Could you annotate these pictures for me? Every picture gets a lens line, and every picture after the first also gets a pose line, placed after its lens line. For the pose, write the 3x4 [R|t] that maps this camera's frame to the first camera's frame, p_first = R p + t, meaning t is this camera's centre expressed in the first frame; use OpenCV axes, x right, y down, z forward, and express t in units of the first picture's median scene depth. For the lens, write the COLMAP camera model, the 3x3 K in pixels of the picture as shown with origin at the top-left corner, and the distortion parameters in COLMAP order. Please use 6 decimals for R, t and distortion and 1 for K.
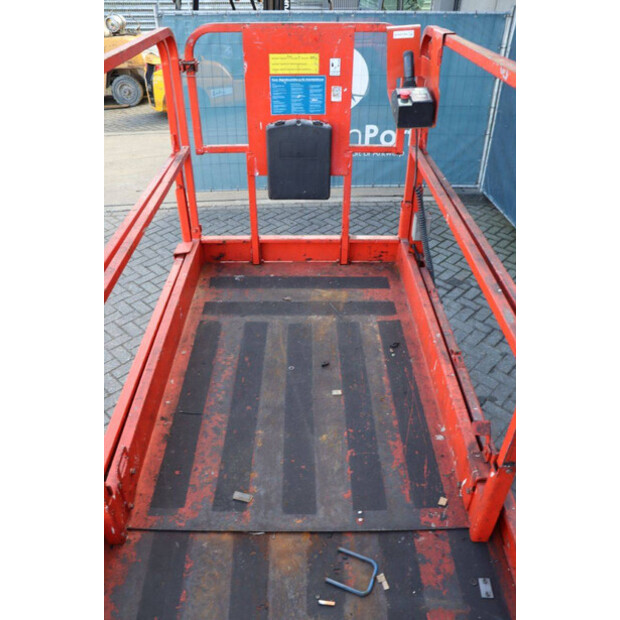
lens RADIAL K [[531.6, 0, 307.8], [0, 531.6, 311.4], [0, 0, 1]] dist [-0.073372, 0.034400]
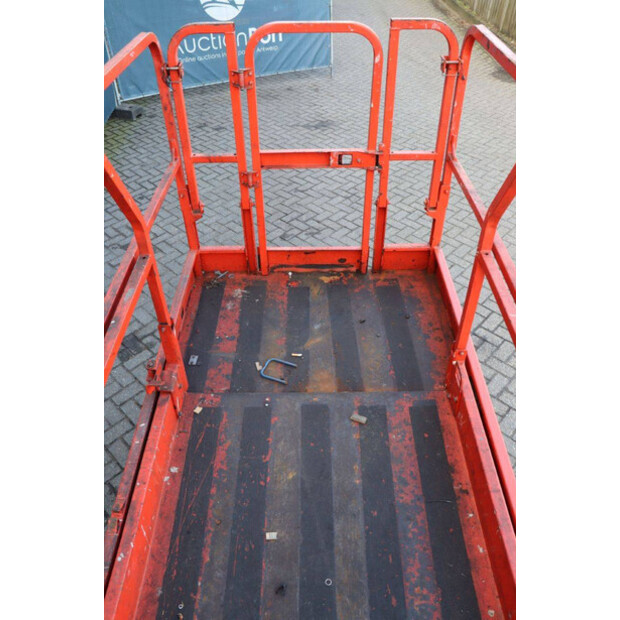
lens RADIAL K [[531.6, 0, 307.2], [0, 531.6, 309.2], [0, 0, 1]] dist [-0.073372, 0.034400]
pose [[-0.999763, 0.006432, 0.020784, -0.022605], [0.021691, 0.220353, 0.975179, -0.807576], [0.001693, 0.975399, -0.220440, 0.950271]]
